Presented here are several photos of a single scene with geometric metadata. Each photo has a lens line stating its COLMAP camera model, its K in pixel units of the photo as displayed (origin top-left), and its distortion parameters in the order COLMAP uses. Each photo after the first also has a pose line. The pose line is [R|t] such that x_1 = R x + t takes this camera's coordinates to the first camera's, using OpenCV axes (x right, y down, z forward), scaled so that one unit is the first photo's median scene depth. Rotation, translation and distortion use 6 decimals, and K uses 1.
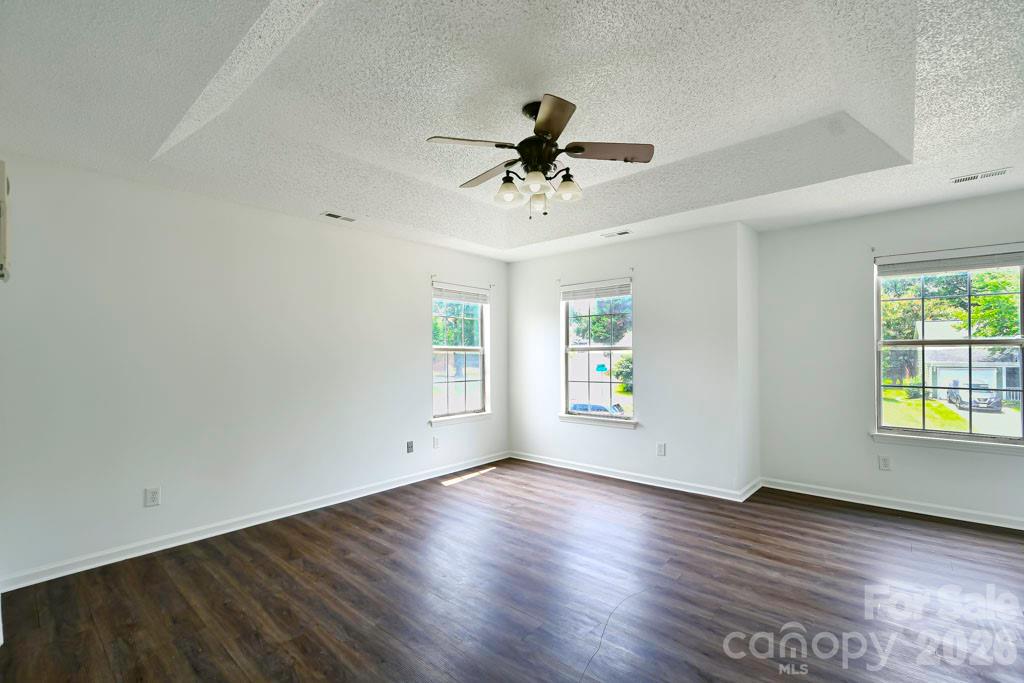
lens RADIAL K [[451.3, 0, 511.5], [0, 451.3, 353.1], [0, 0, 1]] dist [-0.000156, -0.000048]
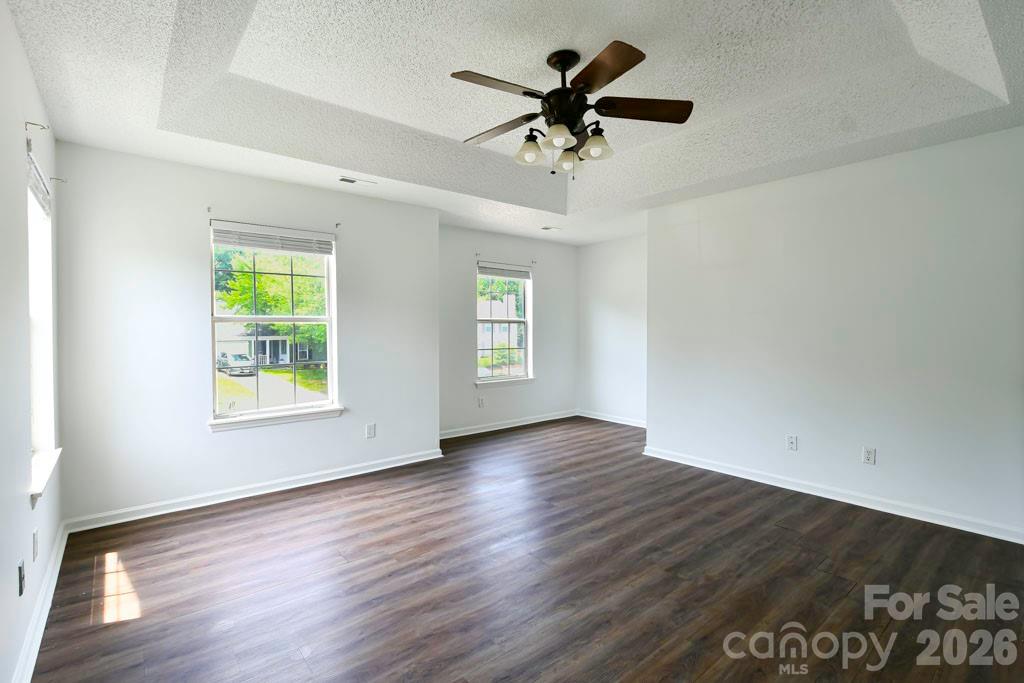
lens RADIAL K [[463.3, 0, 497.1], [0, 463.3, 338.5], [0, 0, 1]] dist [-0.000270, -0.000126]
pose [[0.174613, -0.017236, 0.984486, -0.536079], [-0.002207, 0.999837, 0.017896, 0.007364], [-0.984635, -0.005298, 0.174547, 0.572709]]
